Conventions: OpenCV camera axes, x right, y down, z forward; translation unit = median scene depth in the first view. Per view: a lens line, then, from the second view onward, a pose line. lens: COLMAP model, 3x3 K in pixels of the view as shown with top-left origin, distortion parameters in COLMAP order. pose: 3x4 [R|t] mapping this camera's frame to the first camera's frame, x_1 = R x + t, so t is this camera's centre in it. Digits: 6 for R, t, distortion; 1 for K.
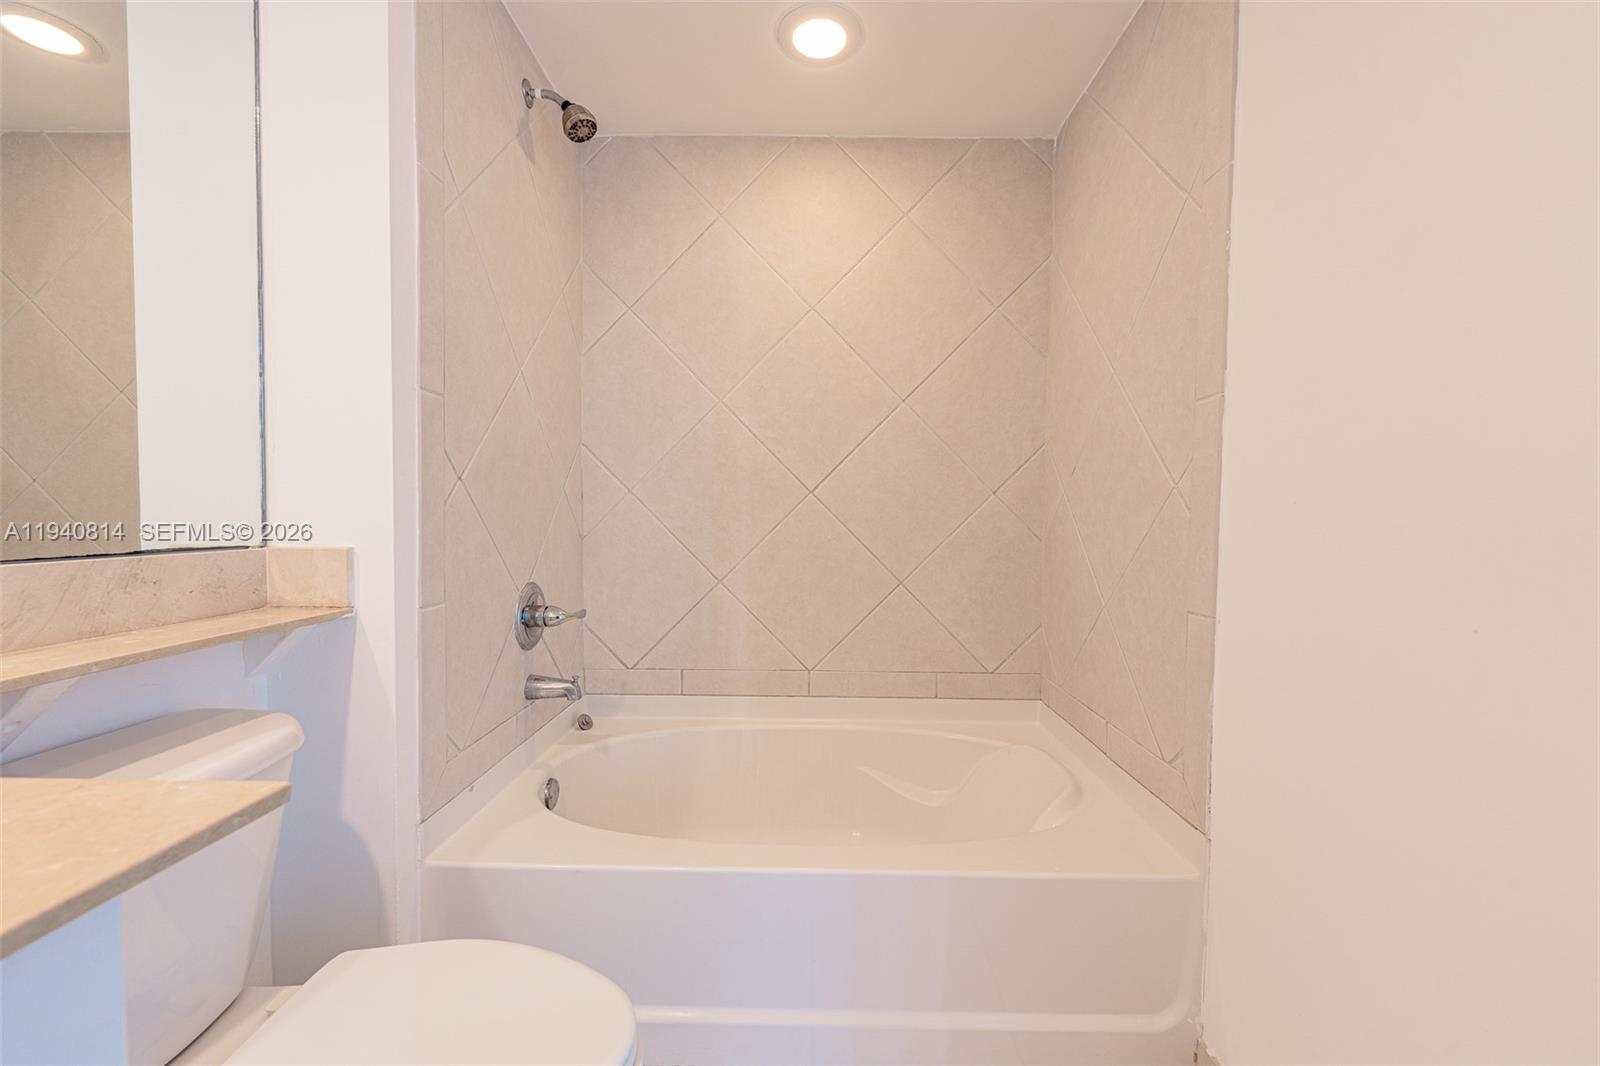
lens RADIAL K [[664.1, 0, 800.0], [0, 664.1, 533.0], [0, 0, 1]] dist [0.002298, -0.000113]
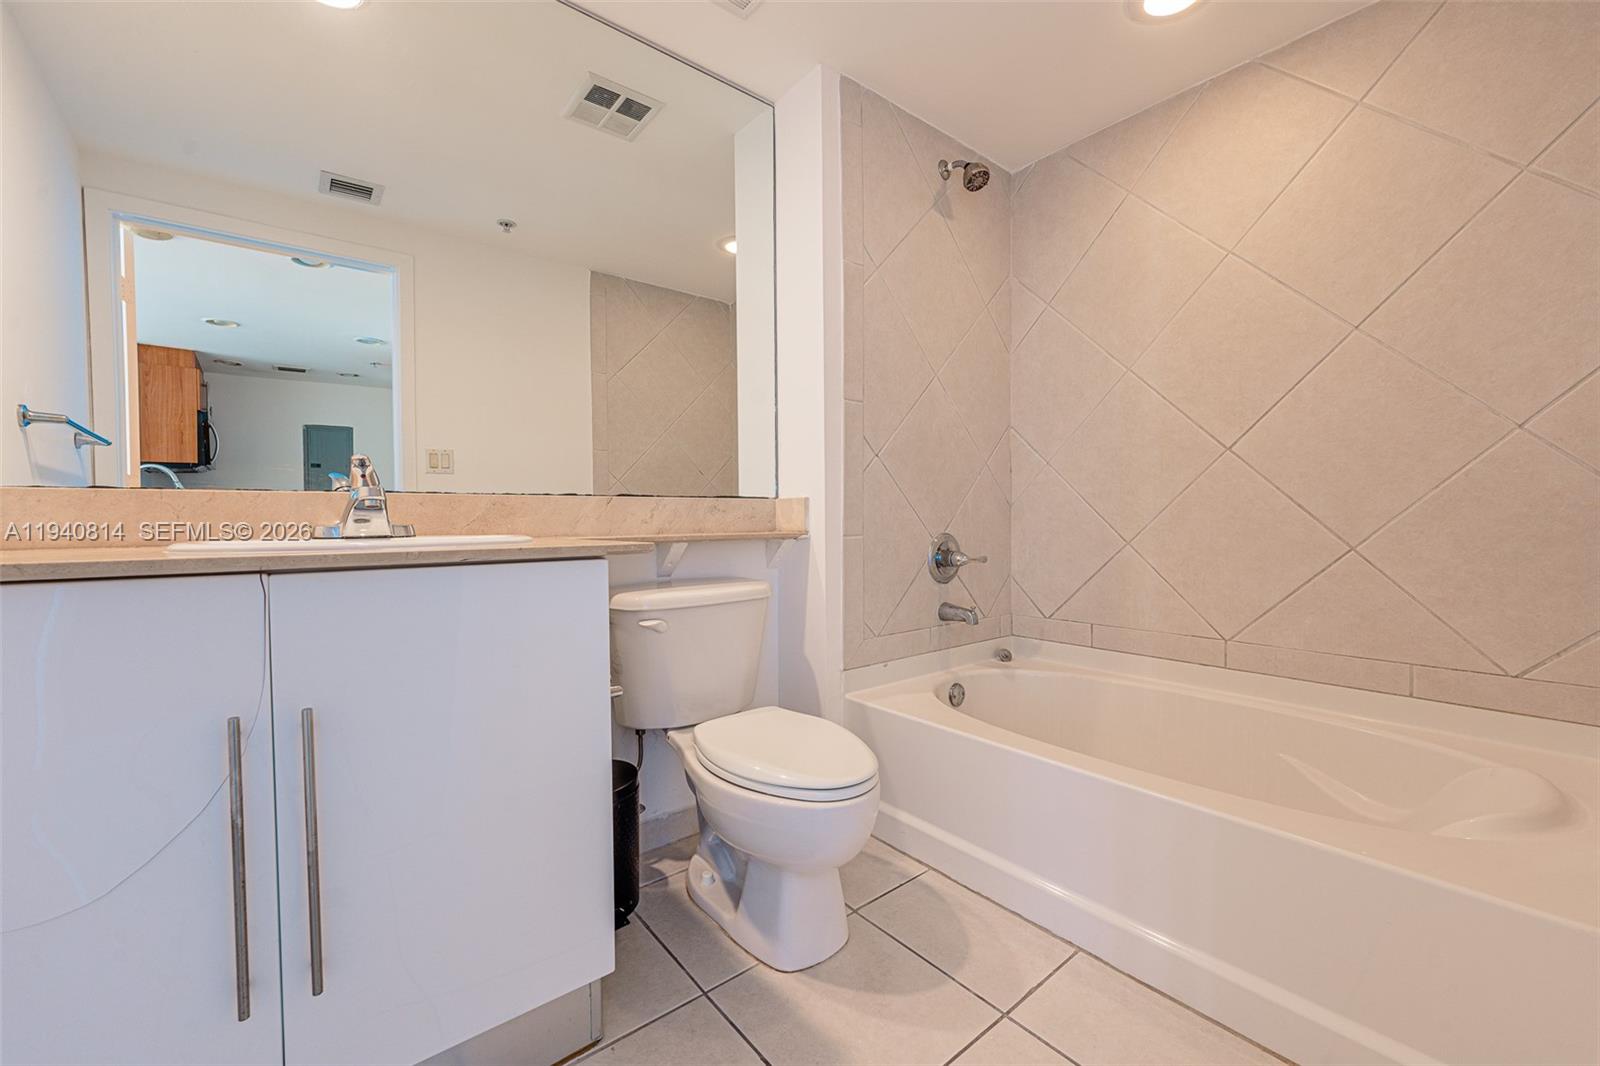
lens RADIAL K [[647.6, 0, 796.1], [0, 647.6, 535.2], [0, 0, 1]] dist [0.000890, -0.000146]
pose [[0.635112, 0.008673, -0.772371, 0.405143], [-0.012265, 0.999924, 0.001142, 0.079818], [0.772323, 0.008748, 0.635170, -0.058798]]
